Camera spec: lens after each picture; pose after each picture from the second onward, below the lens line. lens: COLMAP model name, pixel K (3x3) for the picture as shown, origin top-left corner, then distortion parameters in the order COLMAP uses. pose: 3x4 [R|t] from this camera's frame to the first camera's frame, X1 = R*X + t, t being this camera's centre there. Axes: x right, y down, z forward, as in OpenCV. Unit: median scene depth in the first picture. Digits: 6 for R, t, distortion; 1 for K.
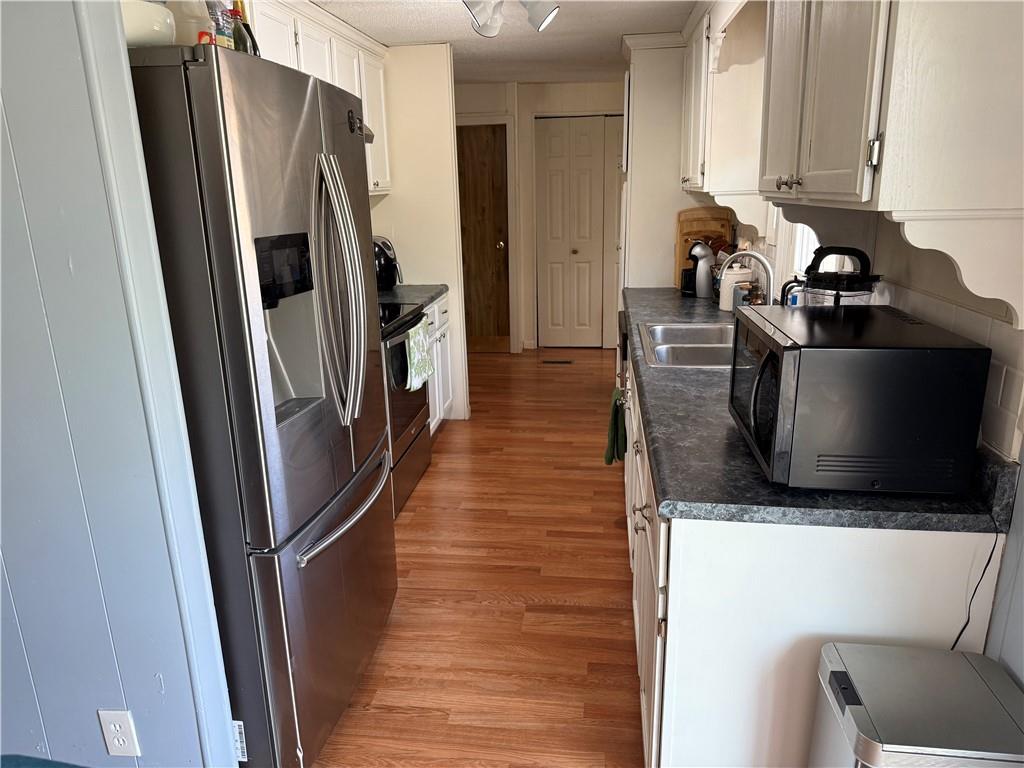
lens RADIAL K [[719.3, 0, 507.1], [0, 719.3, 389.8], [0, 0, 1]] dist [0.057130, -0.062065]
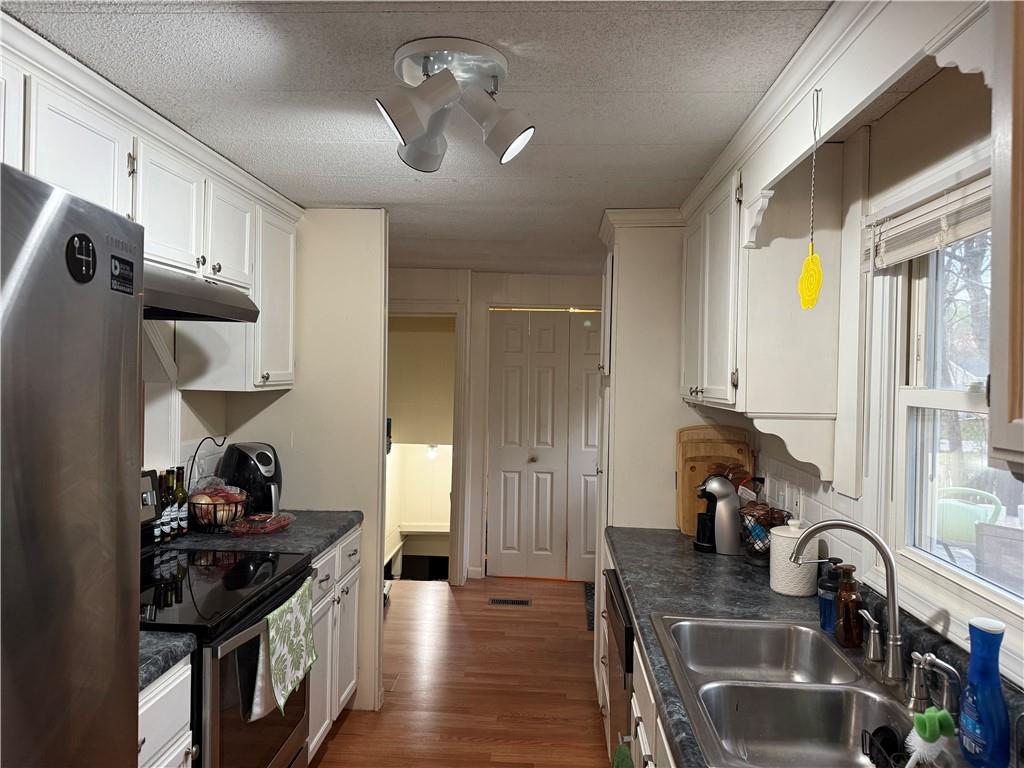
lens RADIAL K [[719.3, 0, 511.9], [0, 719.3, 384.5], [0, 0, 1]] dist [0.057130, -0.062065]
pose [[0.996608, 0.041691, 0.070959, 0.011834], [-0.021827, 0.965214, -0.260548, -0.101967], [-0.079353, 0.258115, 0.962850, 0.314552]]
